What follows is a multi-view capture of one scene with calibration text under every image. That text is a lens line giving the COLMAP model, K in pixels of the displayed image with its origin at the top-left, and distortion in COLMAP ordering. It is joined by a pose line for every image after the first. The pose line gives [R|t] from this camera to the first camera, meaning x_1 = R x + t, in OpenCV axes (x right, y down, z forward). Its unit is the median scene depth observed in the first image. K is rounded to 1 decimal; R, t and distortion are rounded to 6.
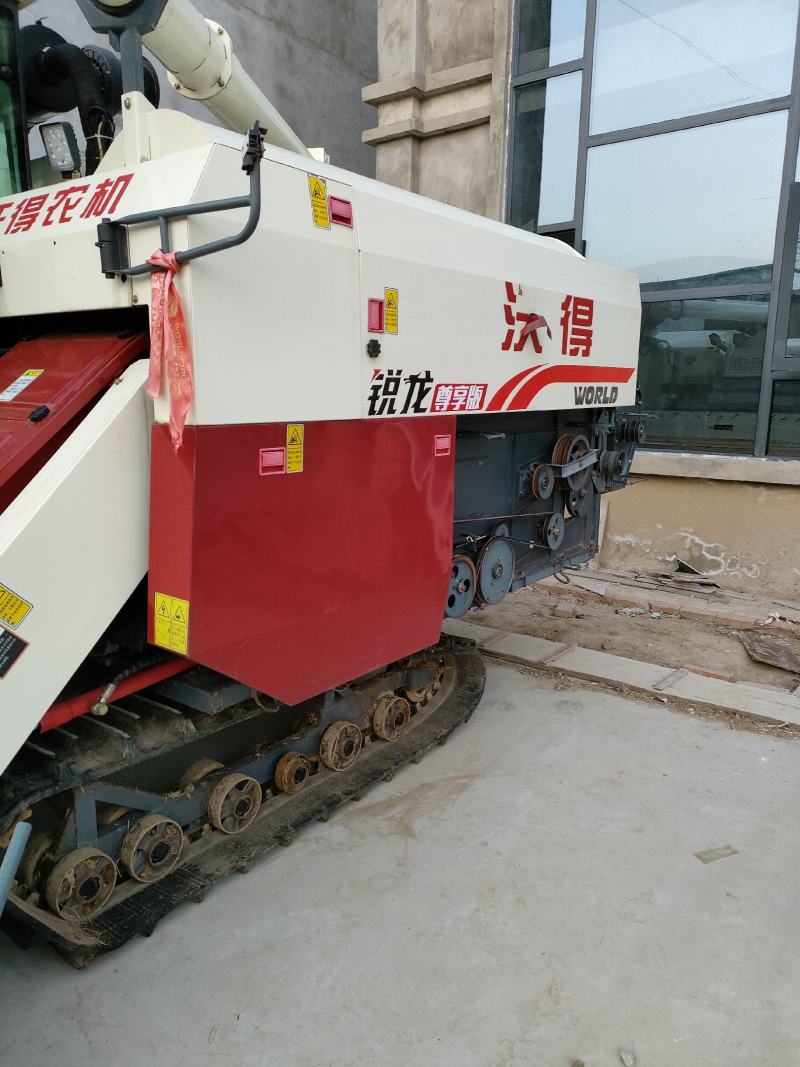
lens RADIAL K [[777.0, 0, 403.0], [0, 777.0, 530.9], [0, 0, 1]] dist [0.094295, -0.103445]
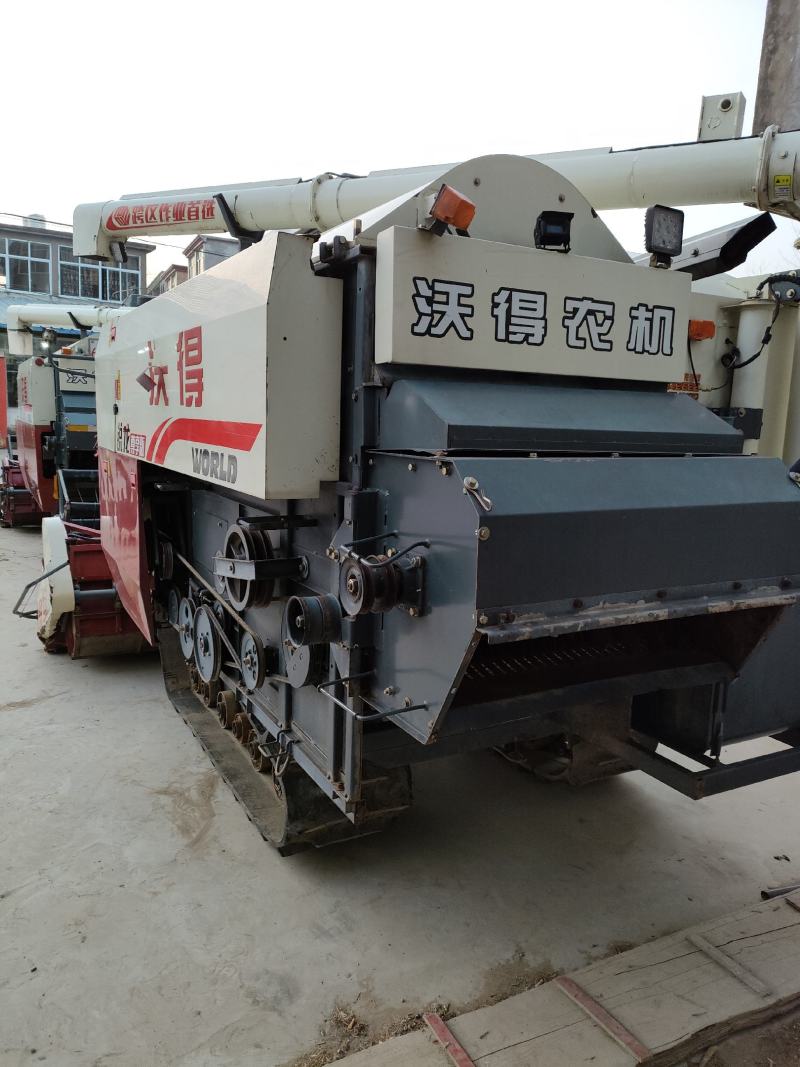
lens RADIAL K [[777.0, 0, 403.0], [0, 777.0, 530.9], [0, 0, 1]] dist [0.094295, -0.103445]
pose [[-0.407742, 0.102593, -0.907315, 0.837588], [-0.209622, 0.956611, 0.202370, -0.306139], [0.888710, 0.272708, -0.368545, 1.501081]]
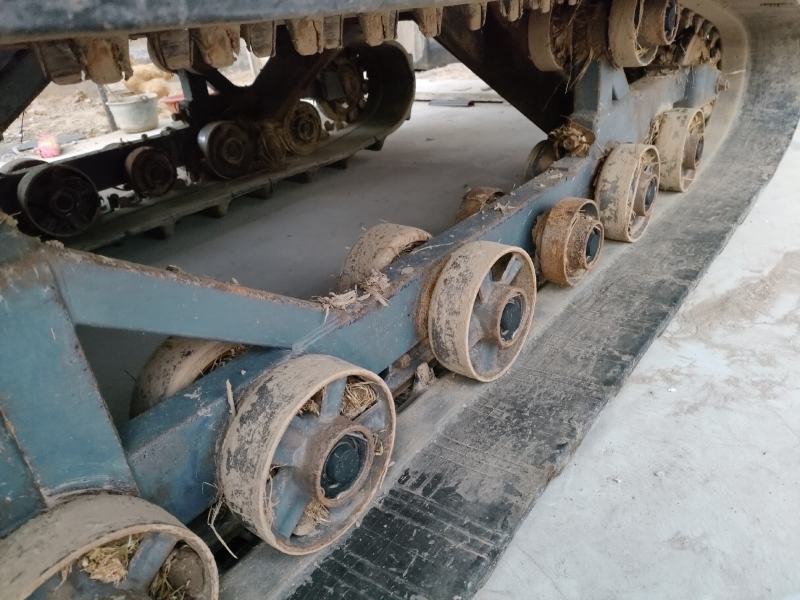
lens RADIAL K [[582.6, 0, 400.0], [0, 582.6, 300.0], [0, 0, 1]] dist [0.094295, -0.103445]
pose [[0.994132, -0.091707, -0.057363, -0.204986], [0.104274, 0.953509, 0.282750, 0.215787], [0.028766, -0.287073, 0.957477, 0.613536]]
